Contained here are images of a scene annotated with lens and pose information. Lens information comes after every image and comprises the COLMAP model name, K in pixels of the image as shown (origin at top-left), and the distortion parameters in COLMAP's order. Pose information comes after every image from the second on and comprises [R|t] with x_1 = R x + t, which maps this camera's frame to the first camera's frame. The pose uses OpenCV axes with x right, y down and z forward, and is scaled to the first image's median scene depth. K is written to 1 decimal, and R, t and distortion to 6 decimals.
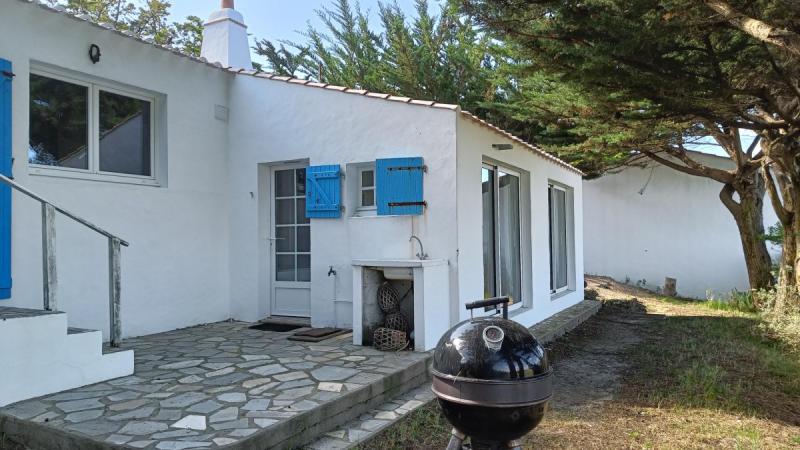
lens RADIAL K [[556.9, 0, 400.0], [0, 556.9, 225.0], [0, 0, 1]] dist [0.009430, 0.000901]
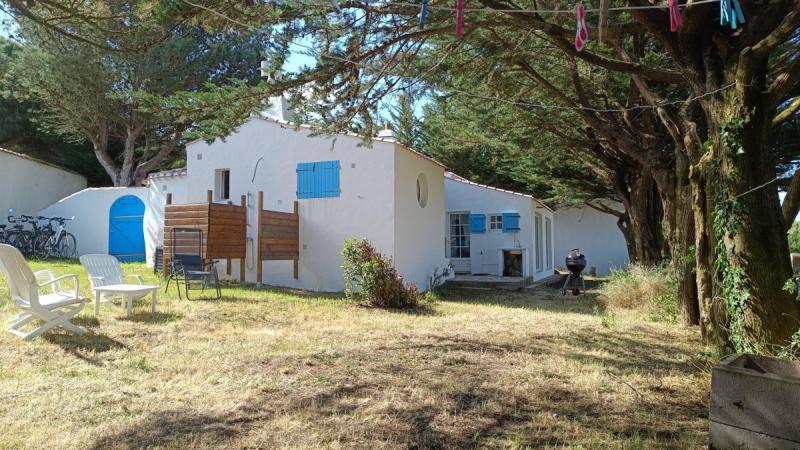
lens RADIAL K [[556.9, 0, 400.0], [0, 556.9, 225.0], [0, 0, 1]] dist [0.009430, 0.000901]
pose [[0.990218, 0.015003, 0.138722, -0.880760], [-0.011541, 0.999602, -0.025727, 0.021606], [-0.139053, 0.023875, 0.989997, -1.621206]]
